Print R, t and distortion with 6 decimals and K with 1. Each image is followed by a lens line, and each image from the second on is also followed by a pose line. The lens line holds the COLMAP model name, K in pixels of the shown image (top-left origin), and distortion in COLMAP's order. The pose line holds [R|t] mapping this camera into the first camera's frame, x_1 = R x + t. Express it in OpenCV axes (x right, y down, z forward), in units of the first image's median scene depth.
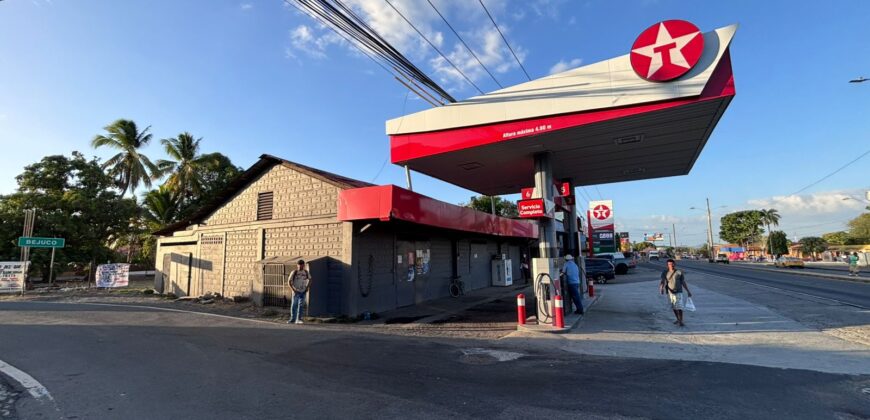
lens RADIAL K [[362.7, 0, 433.3], [0, 362.7, 209.6], [0, 0, 1]] dist [0.005525, -0.000107]
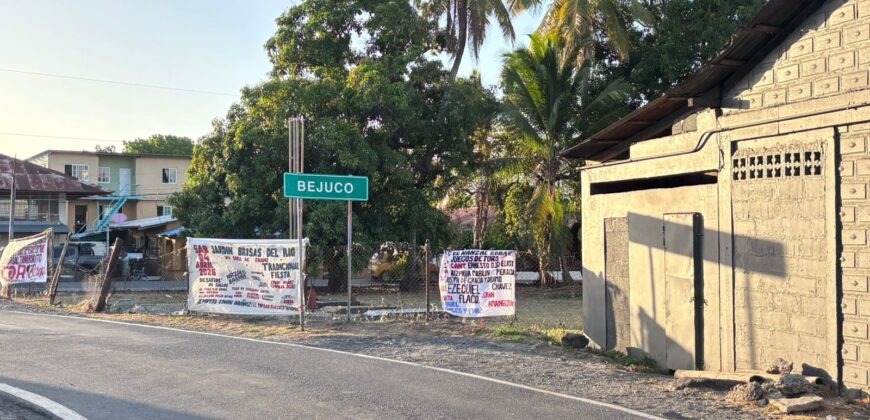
lens RADIAL K [[1166.9, 0, 435.0], [0, 1166.9, 210.0], [0, 0, 1]] dist [0.214295, -0.699777]
pose [[0.753085, -0.006493, -0.657891, -0.163609], [0.074841, 0.994306, 0.075857, 0.024004], [0.653652, -0.106365, 0.749283, 0.142795]]
